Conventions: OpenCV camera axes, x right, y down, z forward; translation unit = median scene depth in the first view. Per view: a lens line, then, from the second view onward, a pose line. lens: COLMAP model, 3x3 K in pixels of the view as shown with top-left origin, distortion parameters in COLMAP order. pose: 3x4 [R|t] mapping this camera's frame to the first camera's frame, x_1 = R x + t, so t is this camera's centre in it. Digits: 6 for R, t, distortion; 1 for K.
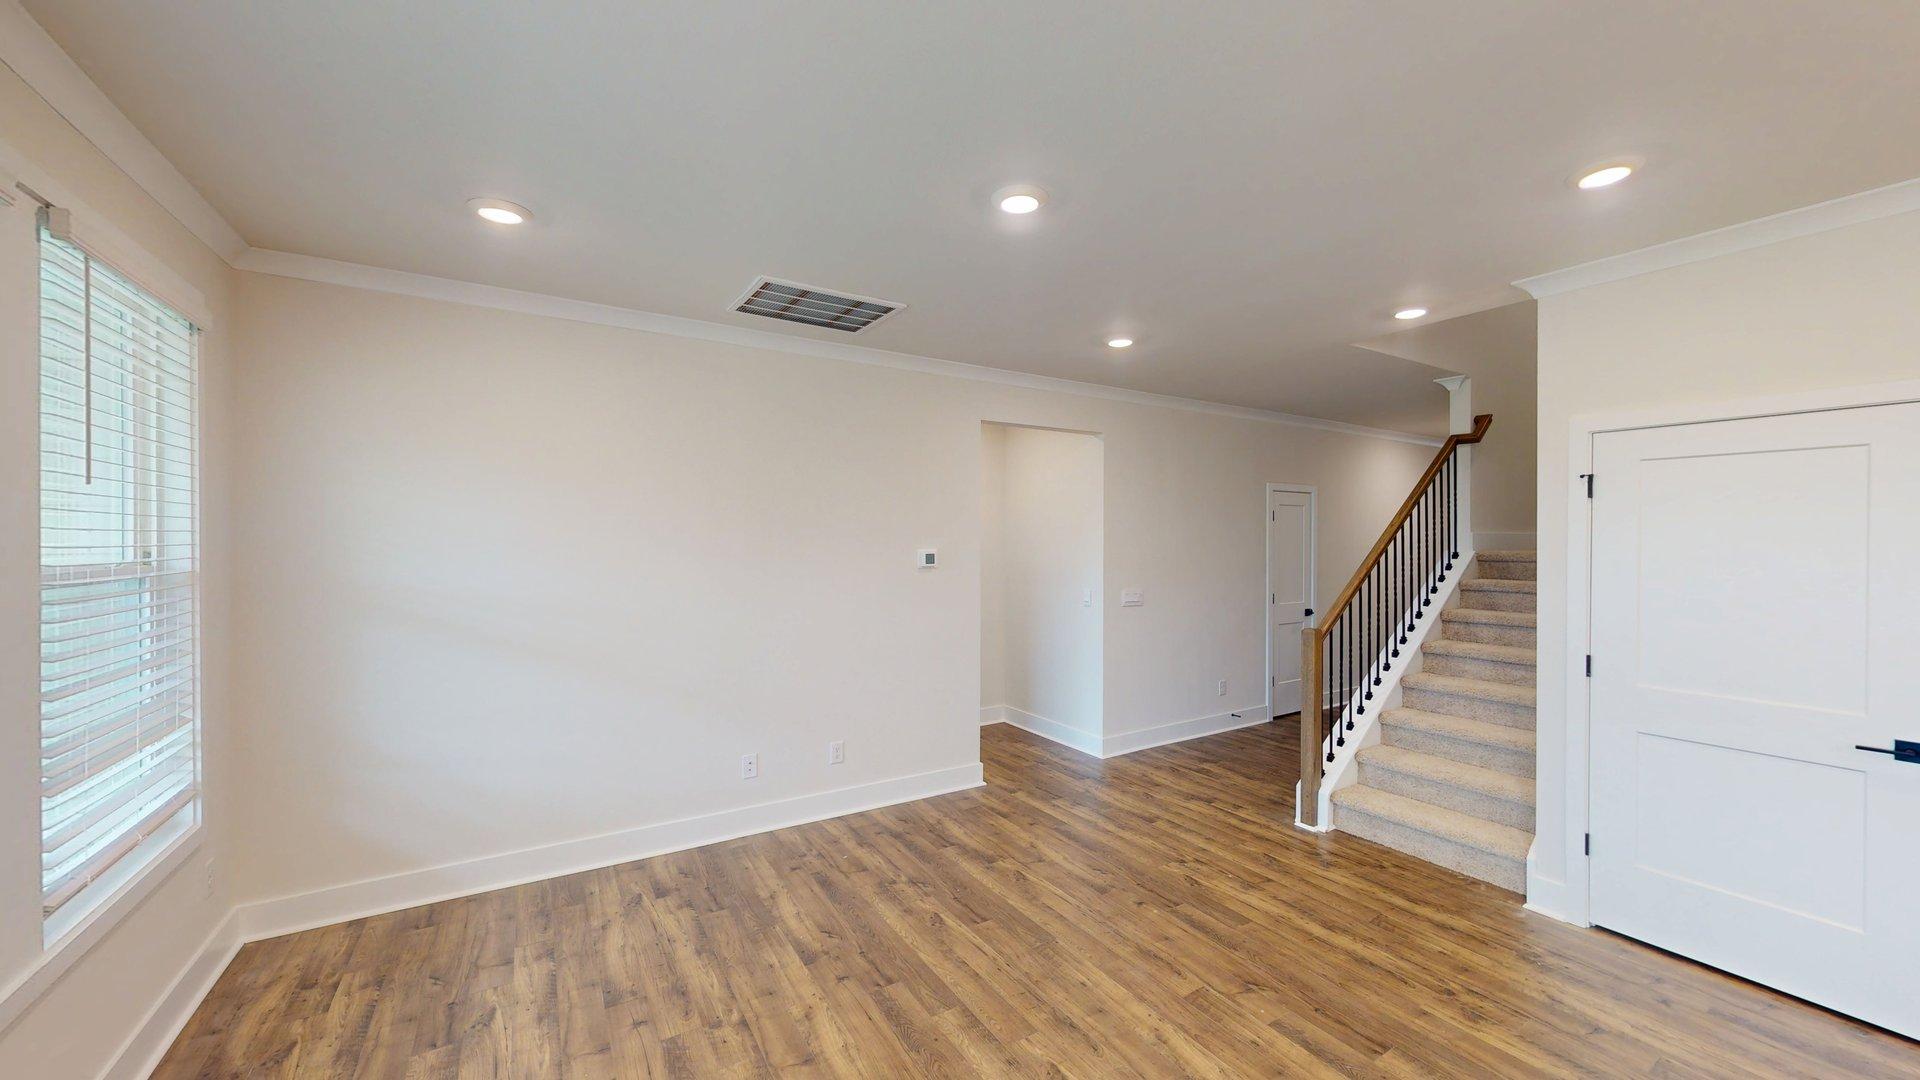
lens RADIAL K [[703.6, 0, 959.8], [0, 703.6, 542.5], [0, 0, 1]] dist [0.000383, -0.000024]
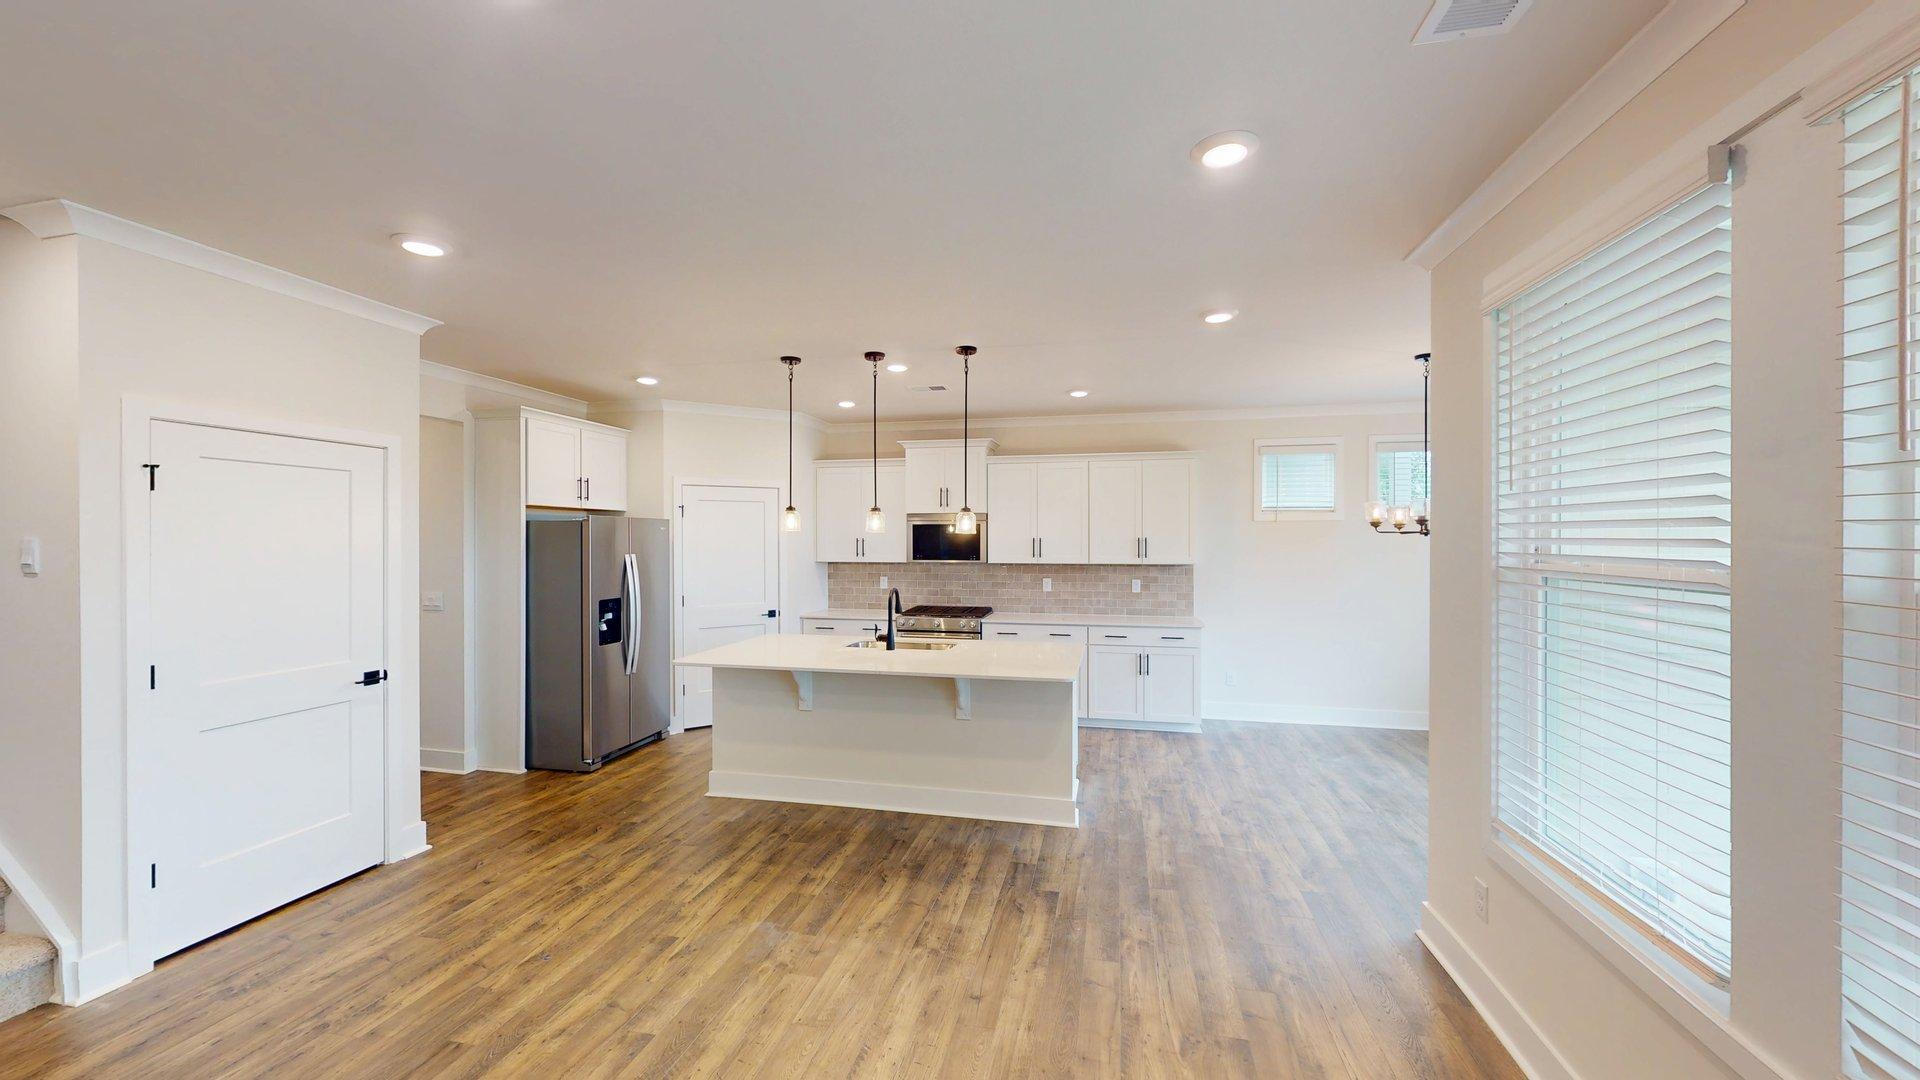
lens RADIAL K [[703.6, 0, 959.8], [0, 703.6, 542.5], [0, 0, 1]] dist [0.000383, -0.000024]
pose [[-0.710679, -0.006115, 0.703490, -0.432588], [0.001396, 0.999948, 0.010102, -0.004565], [-0.703515, 0.008161, -0.710633, 0.836739]]
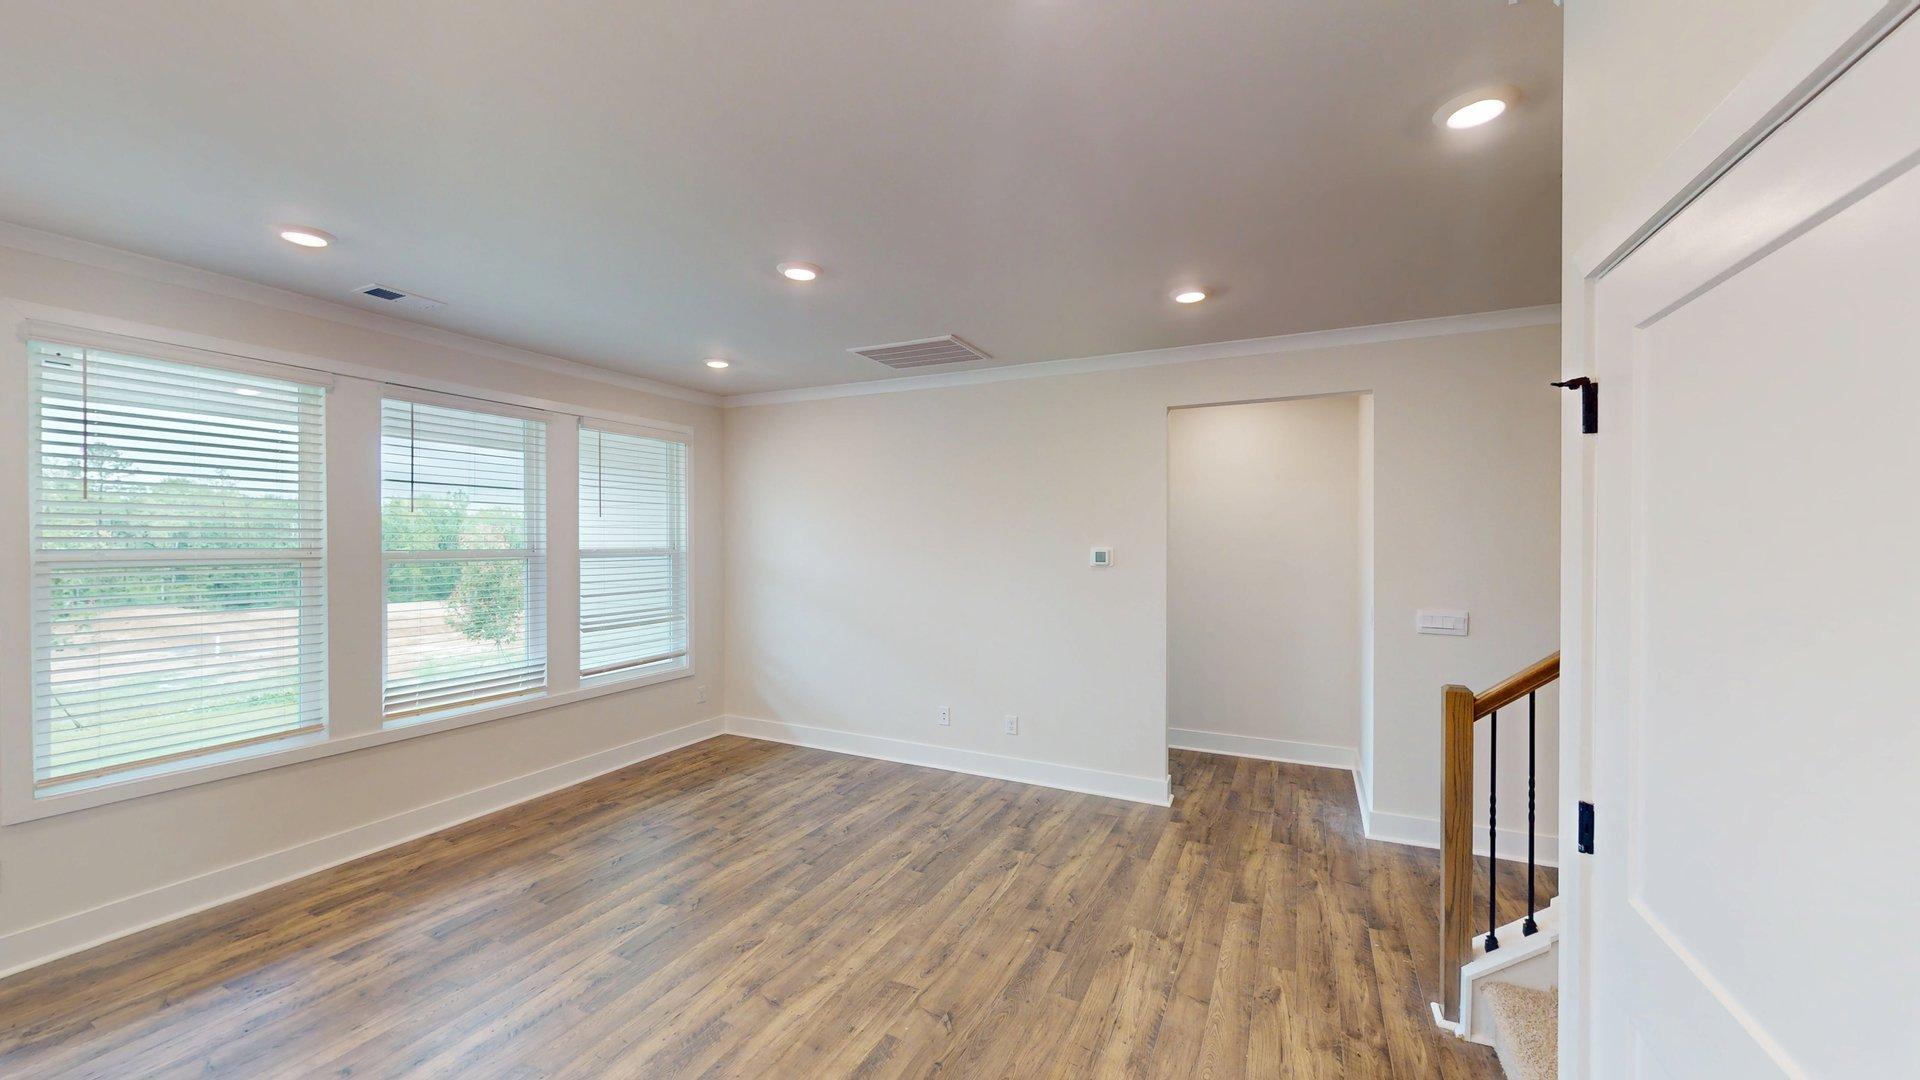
lens RADIAL K [[705.0, 0, 962.1], [0, 705.0, 541.3], [0, 0, 1]] dist [-0.001447, 0.000488]
pose [[0.536568, 0.001069, -0.843856, 0.965303], [-0.002386, 0.999997, -0.000250, 0.002273], [0.843854, 0.002148, 0.536569, 0.413461]]
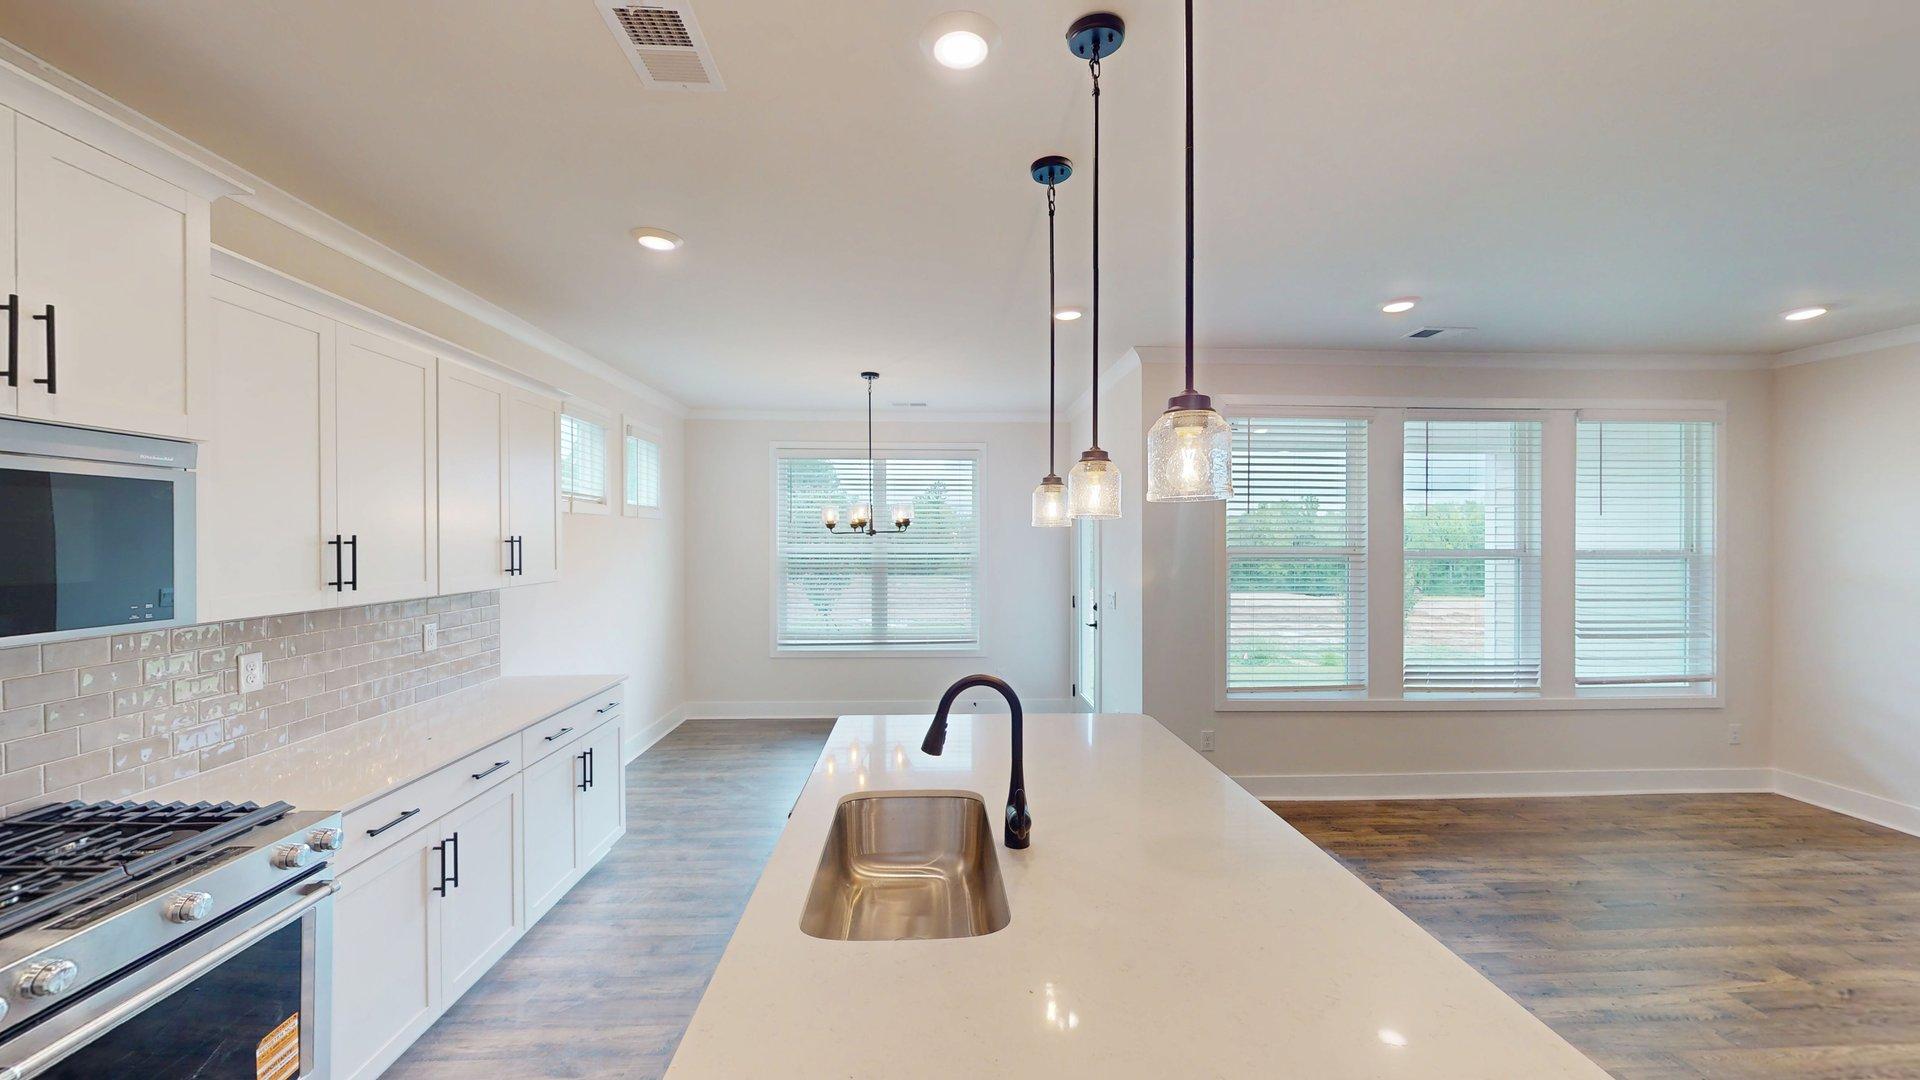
lens RADIAL K [[703.6, 0, 959.8], [0, 703.6, 542.5], [0, 0, 1]] dist [0.000383, -0.000024]
pose [[-0.490094, 0.002111, -0.871667, 1.108312], [-0.004353, 0.999979, 0.004868, 0.004108], [0.871659, 0.006180, -0.490074, 0.151146]]
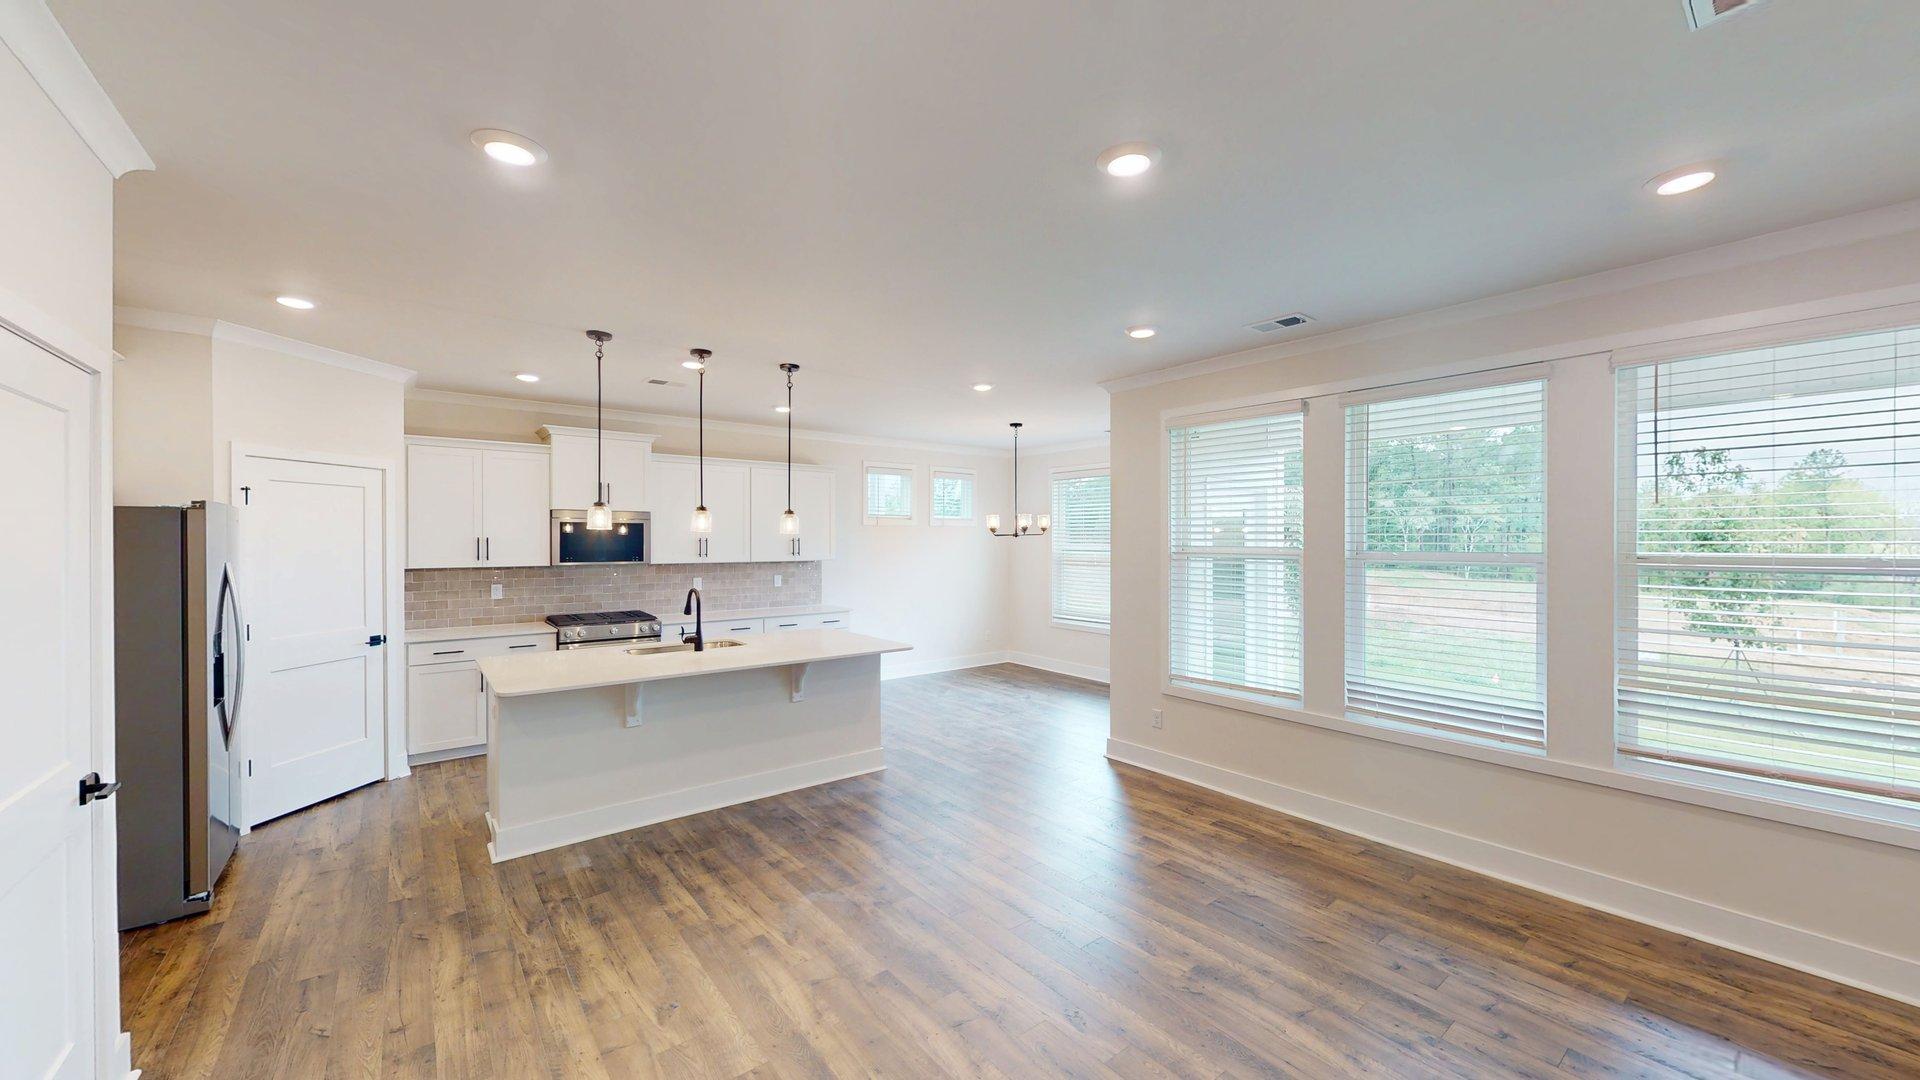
lens RADIAL K [[705.0, 0, 962.1], [0, 705.0, 541.3], [0, 0, 1]] dist [-0.001447, 0.000488]
pose [[-0.993540, -0.002948, -0.113442, 0.293799], [-0.003660, 0.999975, 0.006066, -0.002335], [0.113421, 0.006442, -0.993526, 1.372230]]
